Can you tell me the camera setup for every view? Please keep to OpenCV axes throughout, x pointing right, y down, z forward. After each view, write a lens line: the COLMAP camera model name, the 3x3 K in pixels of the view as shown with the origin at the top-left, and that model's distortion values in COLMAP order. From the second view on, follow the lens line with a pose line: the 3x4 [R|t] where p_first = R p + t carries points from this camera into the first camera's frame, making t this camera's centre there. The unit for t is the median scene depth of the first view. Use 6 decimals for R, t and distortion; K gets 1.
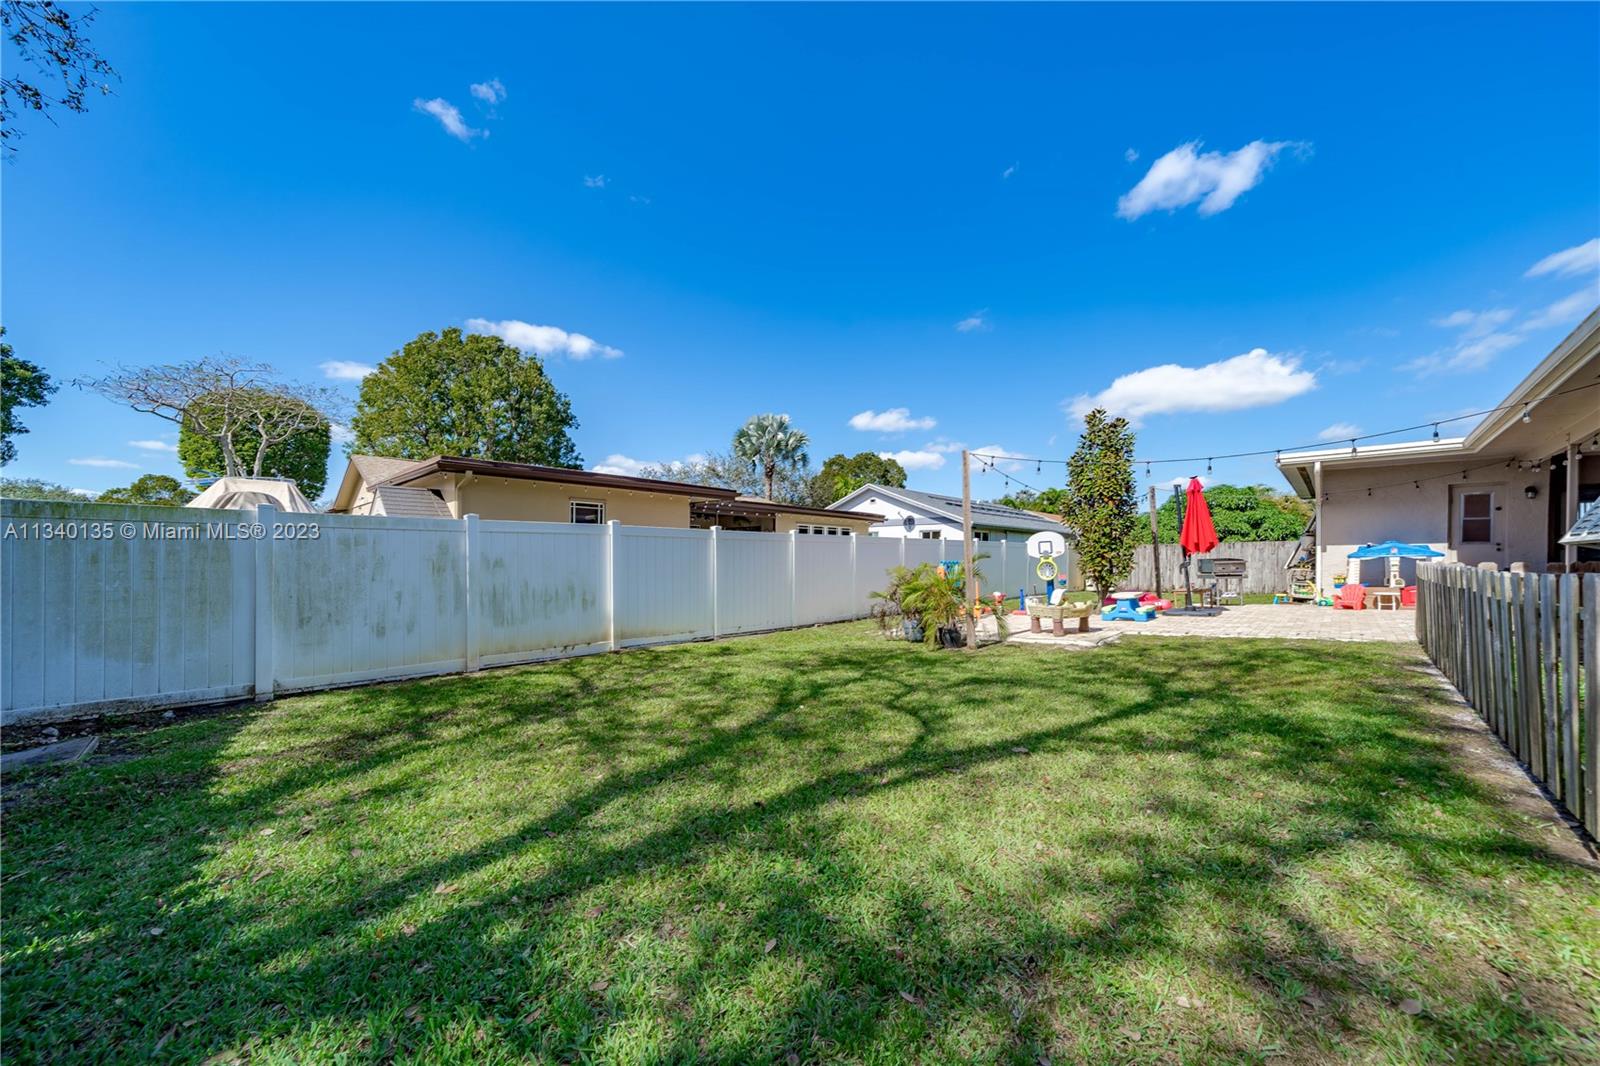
lens RADIAL K [[567.5, 0, 793.7], [0, 567.5, 566.0], [0, 0, 1]] dist [-0.002356, -0.000248]
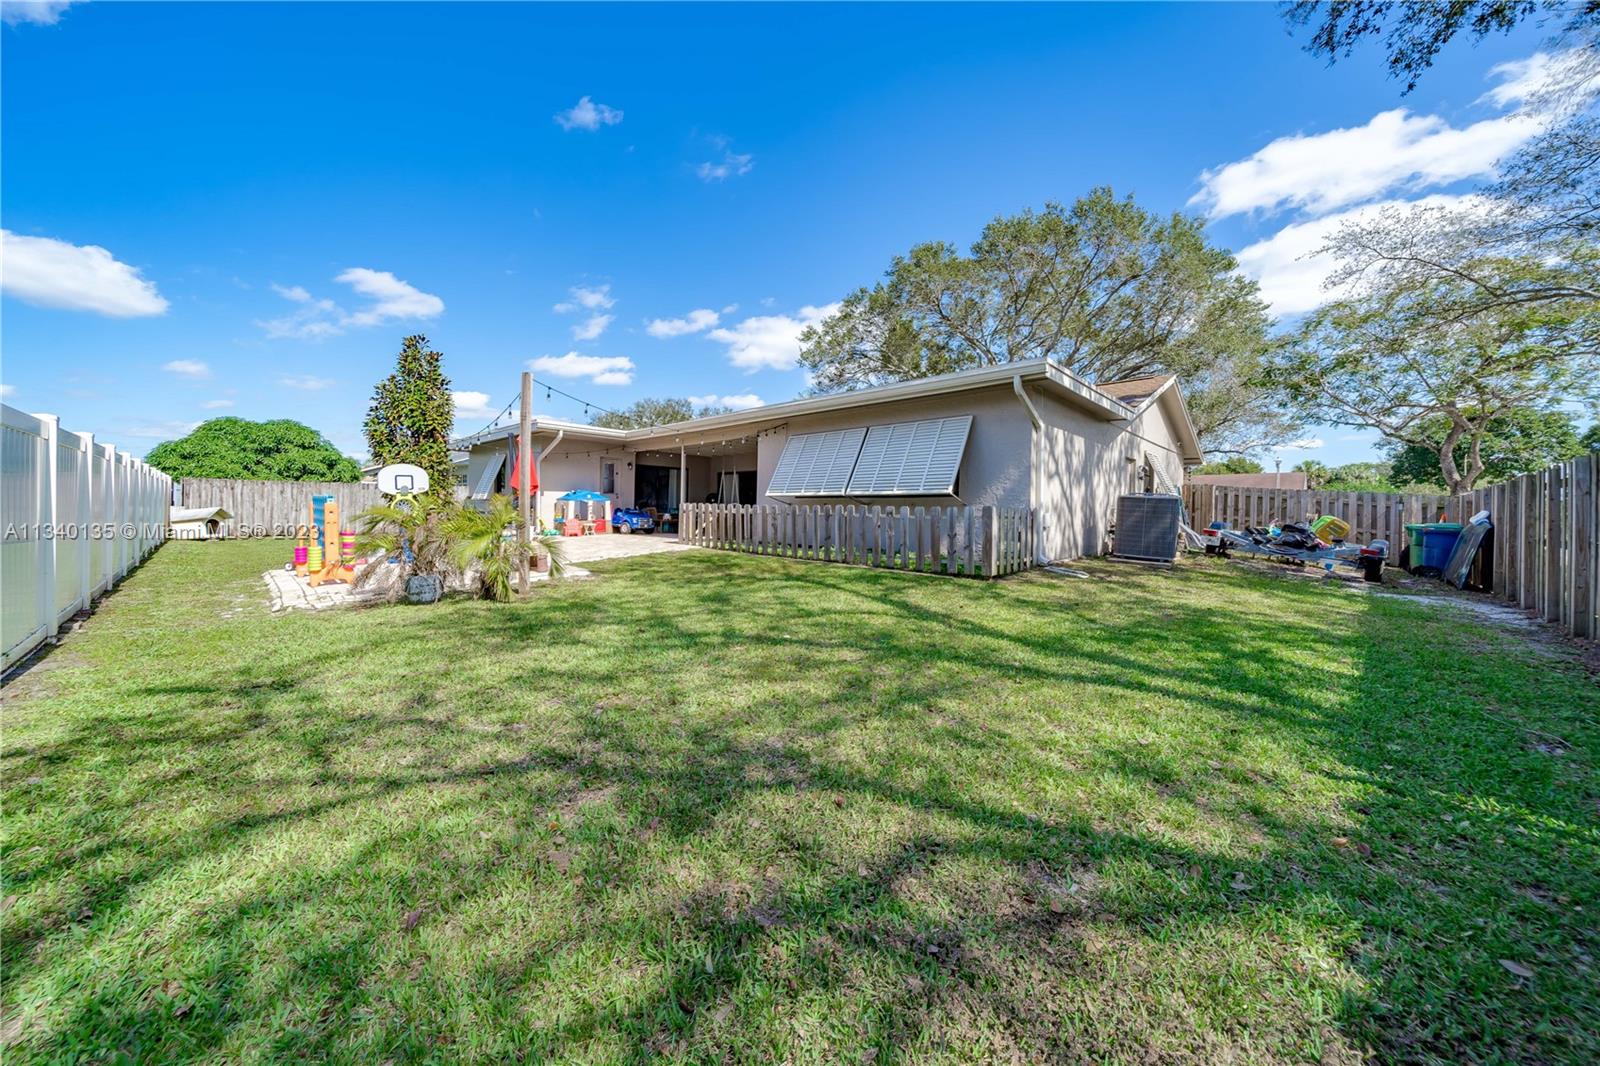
lens RADIAL K [[558.1, 0, 796.9], [0, 558.1, 507.3], [0, 0, 1]] dist [-0.001659, -0.000147]
pose [[0.004077, 0.005401, 0.999977, -0.784063], [-0.003792, 0.999978, -0.005386, 0.015256], [-0.999985, -0.003770, 0.004097, 0.771036]]
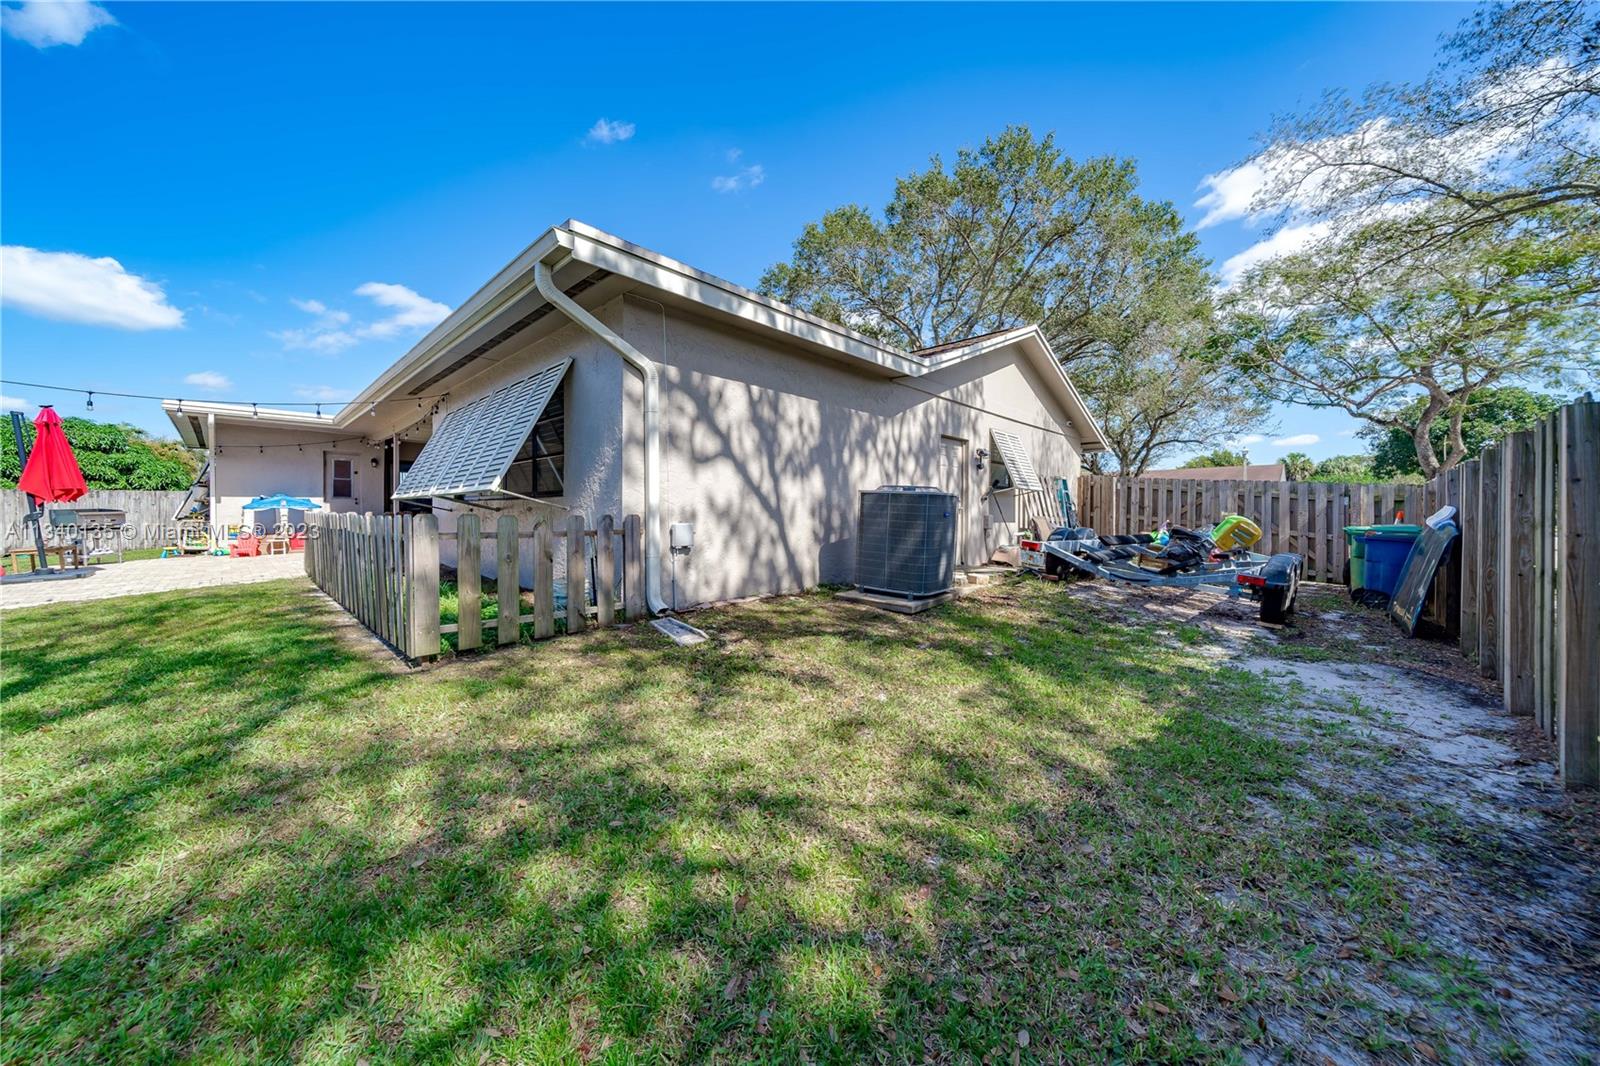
lens RADIAL K [[554.8, 0, 798.9], [0, 554.8, 514.6], [0, 0, 1]] dist [0.000469, 0.000066]
pose [[-0.000588, -0.005104, 0.999987, -0.127413], [0.011217, 0.999924, 0.005110, 0.005437], [-0.999937, 0.011220, -0.000530, -0.089414]]
